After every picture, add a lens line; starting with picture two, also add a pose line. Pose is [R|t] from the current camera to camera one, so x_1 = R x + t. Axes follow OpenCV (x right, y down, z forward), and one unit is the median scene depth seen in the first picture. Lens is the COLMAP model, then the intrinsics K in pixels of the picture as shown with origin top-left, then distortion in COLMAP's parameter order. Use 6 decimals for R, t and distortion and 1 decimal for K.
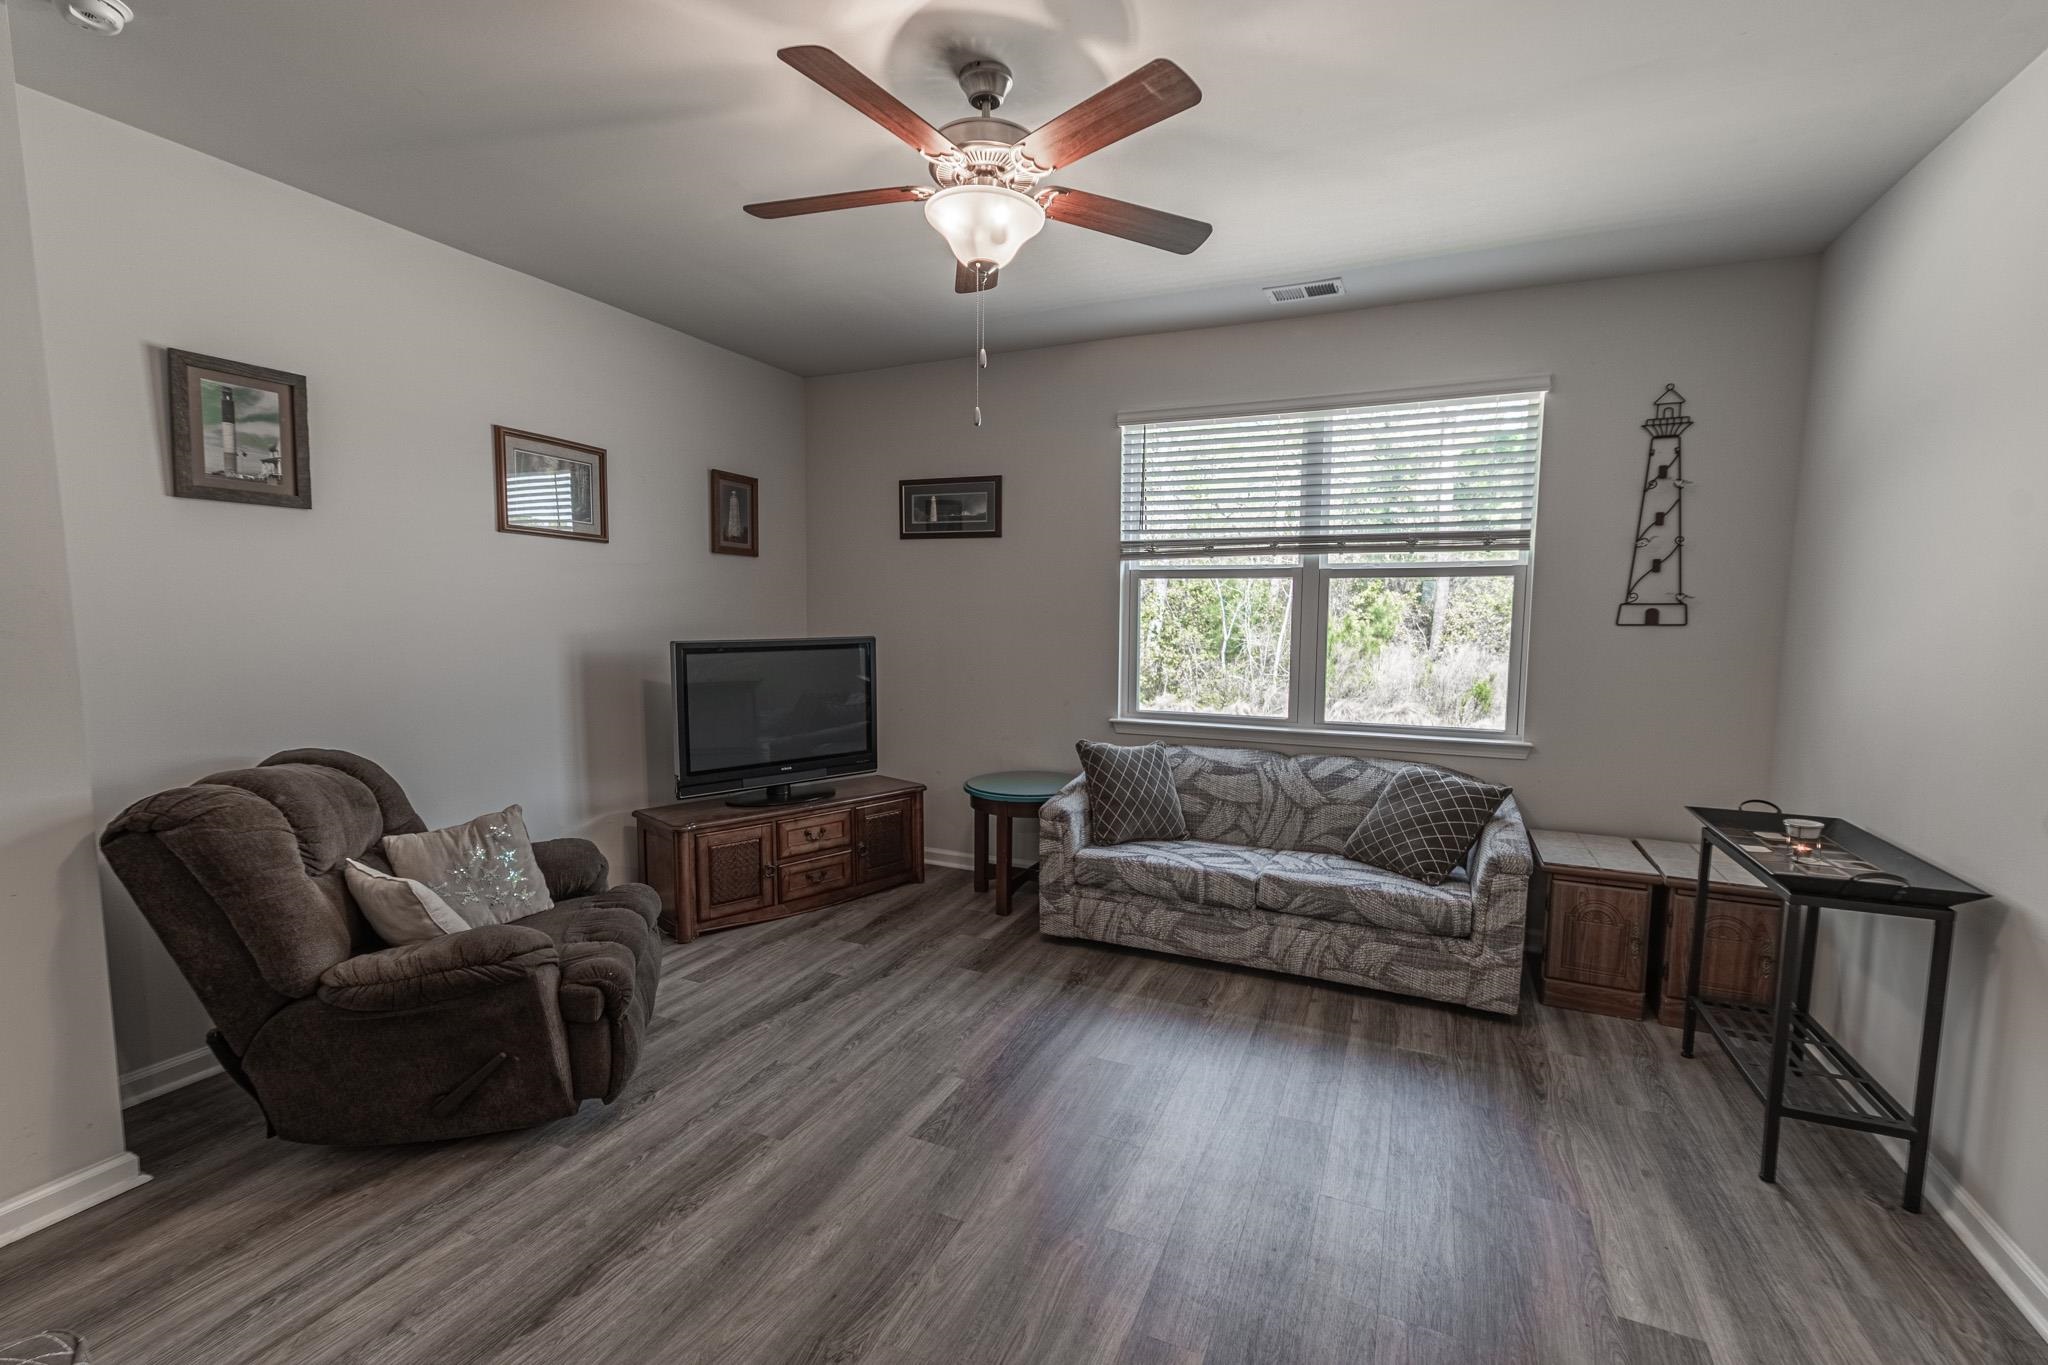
lens RADIAL K [[904.0, 0, 1030.0], [0, 904.0, 687.7], [0, 0, 1]] dist [0.011904, -0.001647]
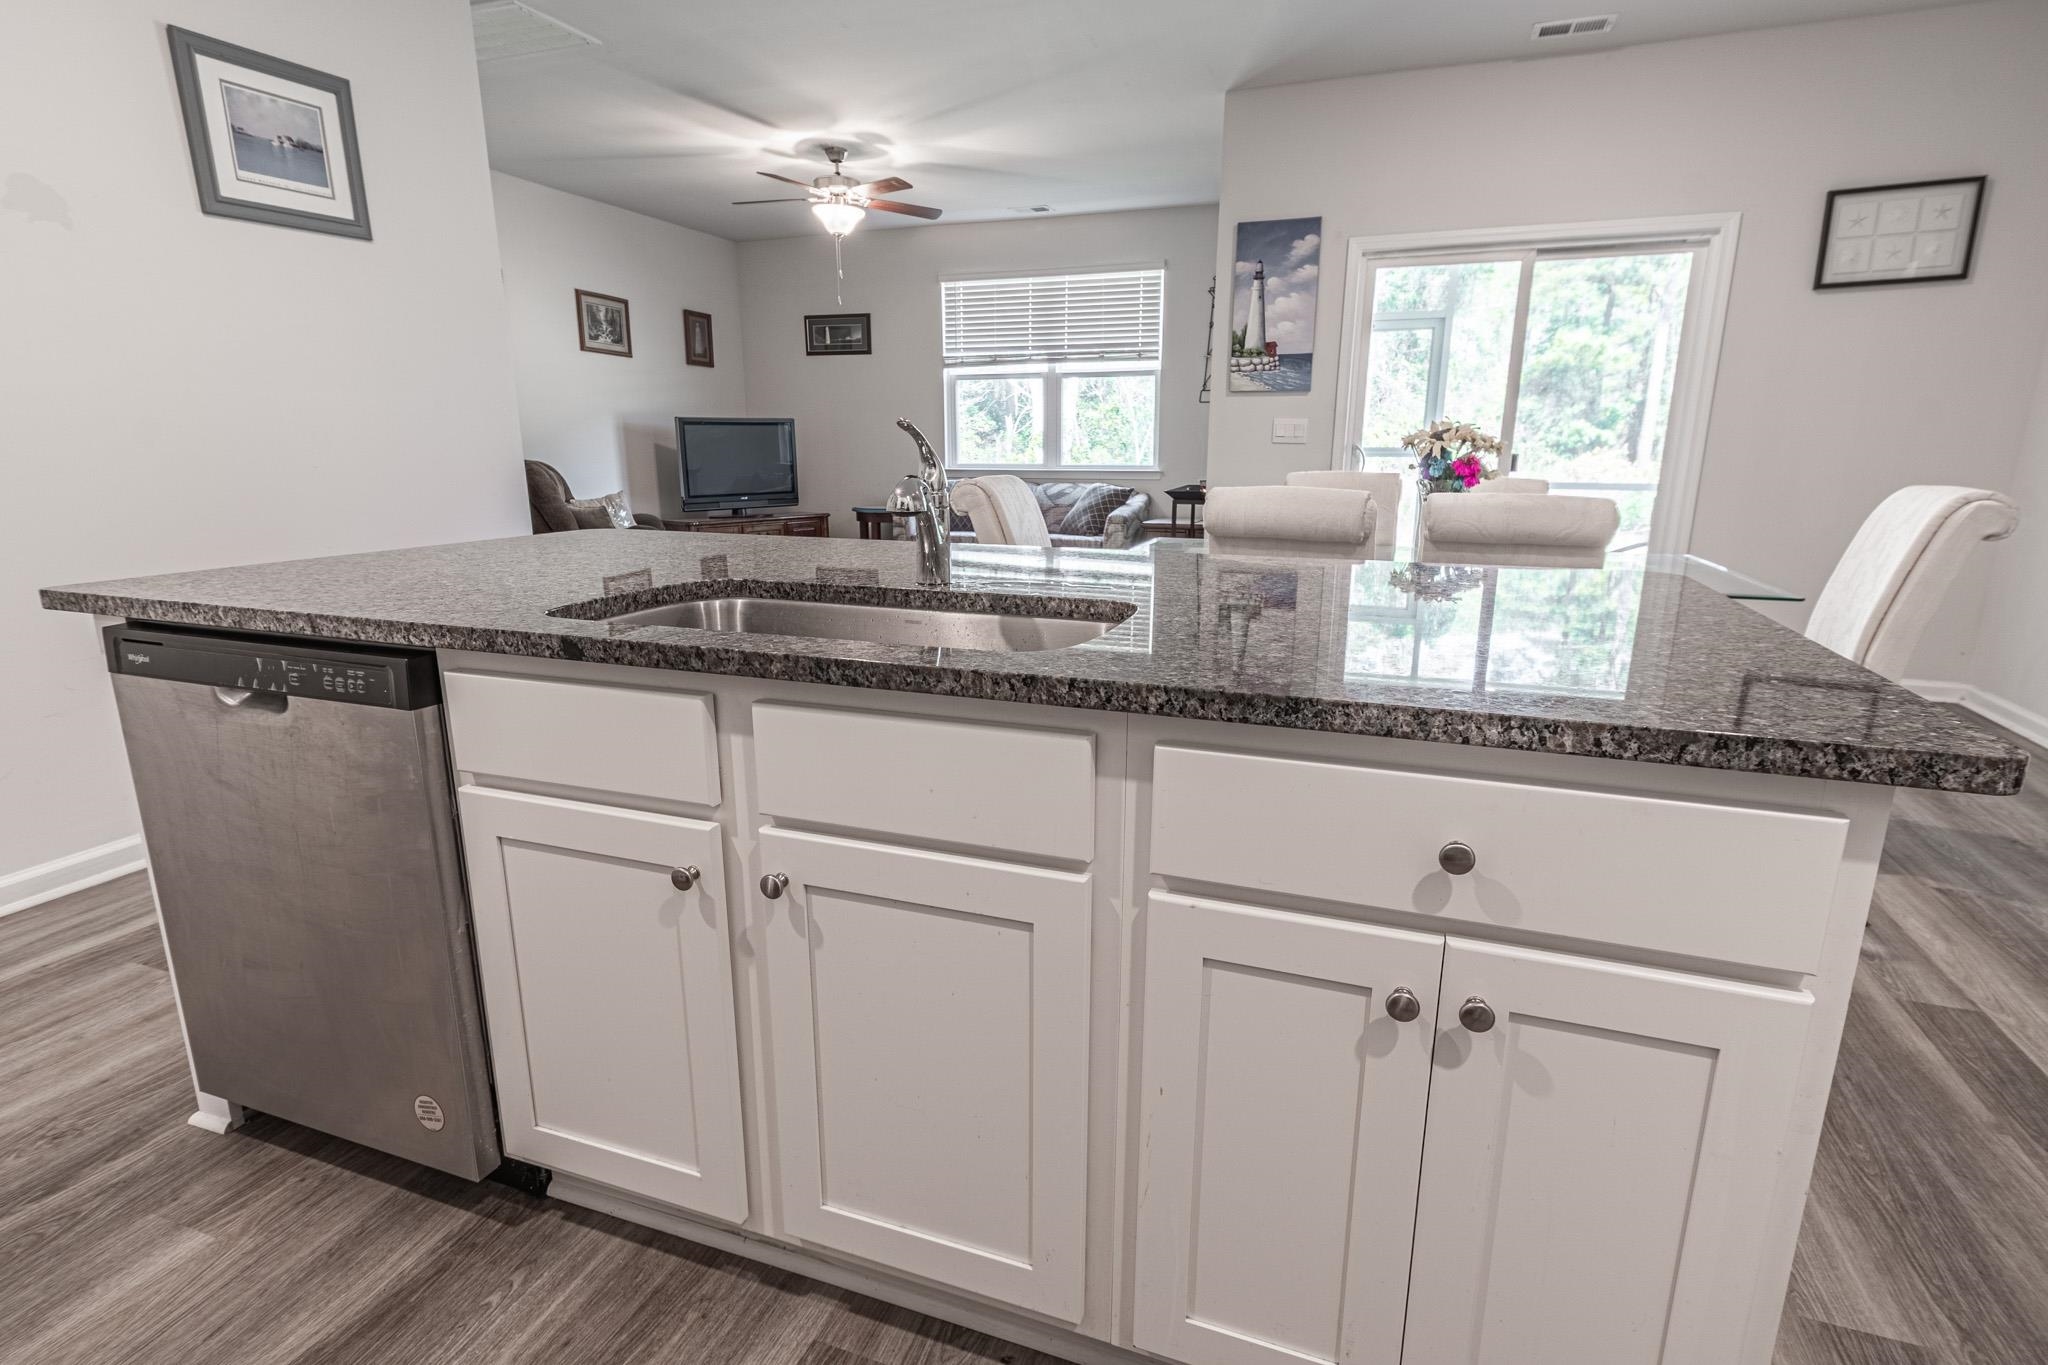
lens RADIAL K [[1006.4, 0, 1016.4], [0, 1006.4, 684.5], [0, 0, 1]] dist [0.017249, -0.000899]
pose [[0.998260, -0.021509, 0.054899, 0.118043], [0.013004, 0.988475, 0.150828, 0.149876], [-0.057510, -0.149851, 0.987035, -0.887070]]
